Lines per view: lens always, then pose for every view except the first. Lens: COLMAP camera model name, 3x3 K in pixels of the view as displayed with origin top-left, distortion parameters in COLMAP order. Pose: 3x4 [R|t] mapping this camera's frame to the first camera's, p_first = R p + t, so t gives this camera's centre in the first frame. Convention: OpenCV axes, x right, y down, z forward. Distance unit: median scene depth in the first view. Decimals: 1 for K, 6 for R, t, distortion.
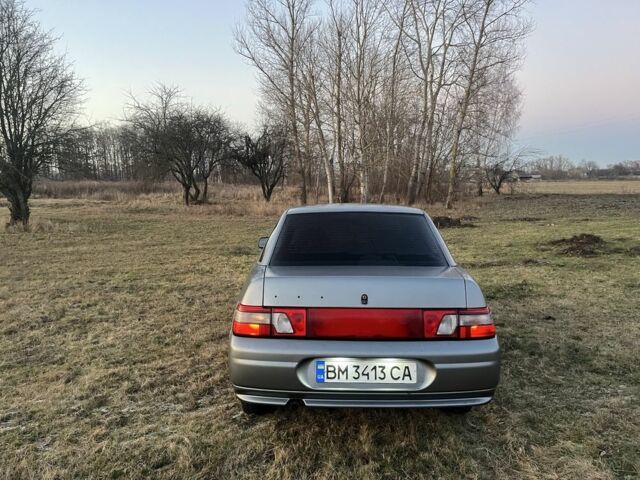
lens RADIAL K [[493.9, 0, 320.0], [0, 493.9, 240.0], [0, 0, 1]] dist [0.052774, -0.081618]
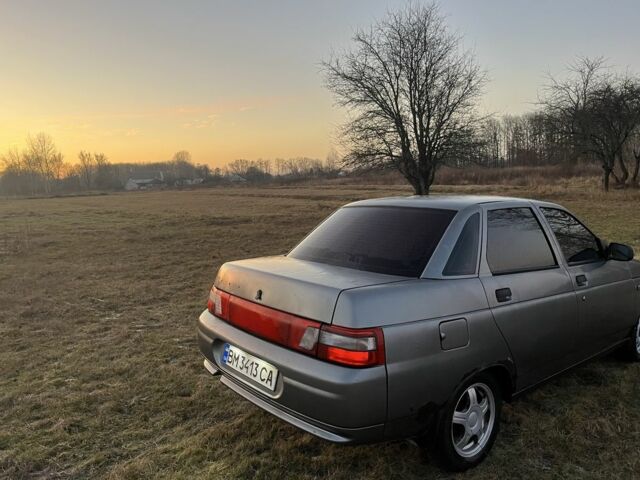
lens RADIAL K [[493.9, 0, 320.0], [0, 493.9, 240.0], [0, 0, 1]] dist [0.052774, -0.081618]
pose [[0.645683, 0.073768, -0.760034, 0.126615], [-0.049967, 0.997271, 0.054345, -0.006951], [0.761969, 0.002887, 0.647607, 0.061197]]
